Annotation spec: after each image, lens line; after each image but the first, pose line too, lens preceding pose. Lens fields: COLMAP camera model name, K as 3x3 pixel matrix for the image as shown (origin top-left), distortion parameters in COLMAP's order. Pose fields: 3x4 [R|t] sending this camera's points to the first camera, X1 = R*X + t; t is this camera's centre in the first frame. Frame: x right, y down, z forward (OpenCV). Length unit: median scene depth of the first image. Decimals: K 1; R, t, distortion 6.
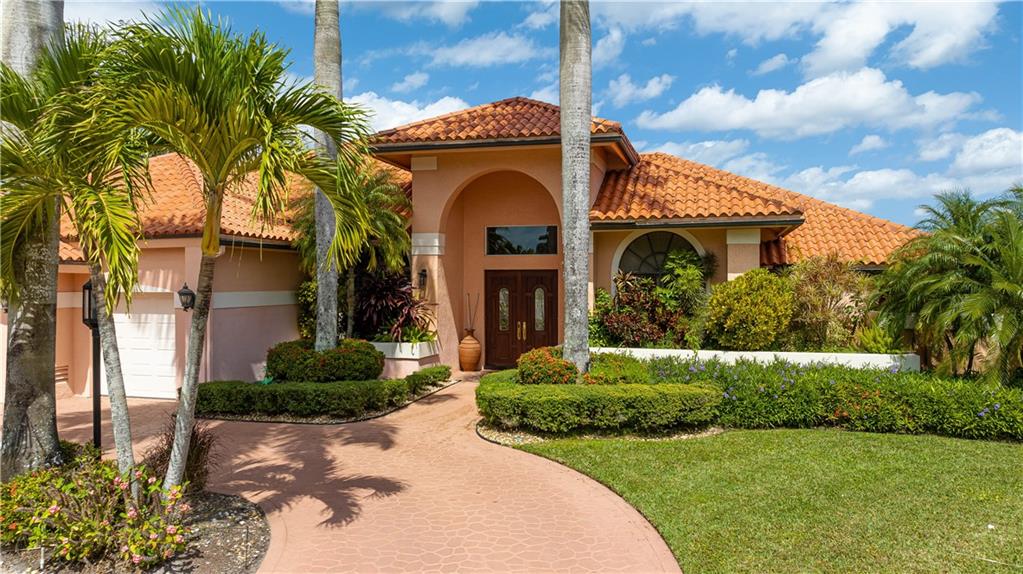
lens RADIAL K [[733.5, 0, 511.5], [0, 733.5, 287.0], [0, 0, 1]] dist [-0.008183, 0.001278]
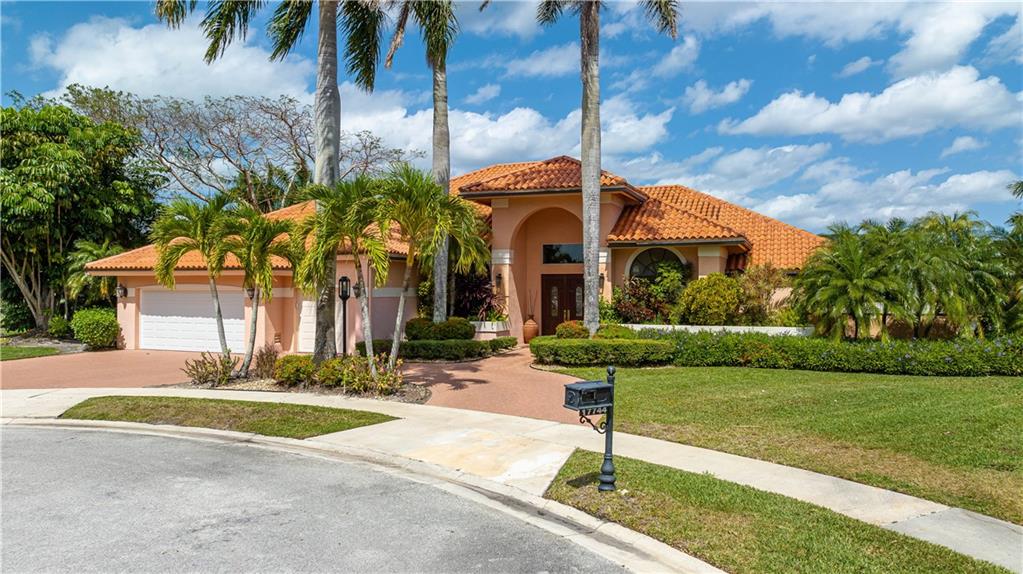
lens RADIAL K [[733.5, 0, 511.5], [0, 733.5, 287.0], [0, 0, 1]] dist [-0.008183, 0.001278]
pose [[0.994907, -0.000348, -0.100798, 0.060165], [-0.000805, 0.999935, -0.011399, 0.021550], [0.100795, 0.011422, 0.994842, -0.526745]]
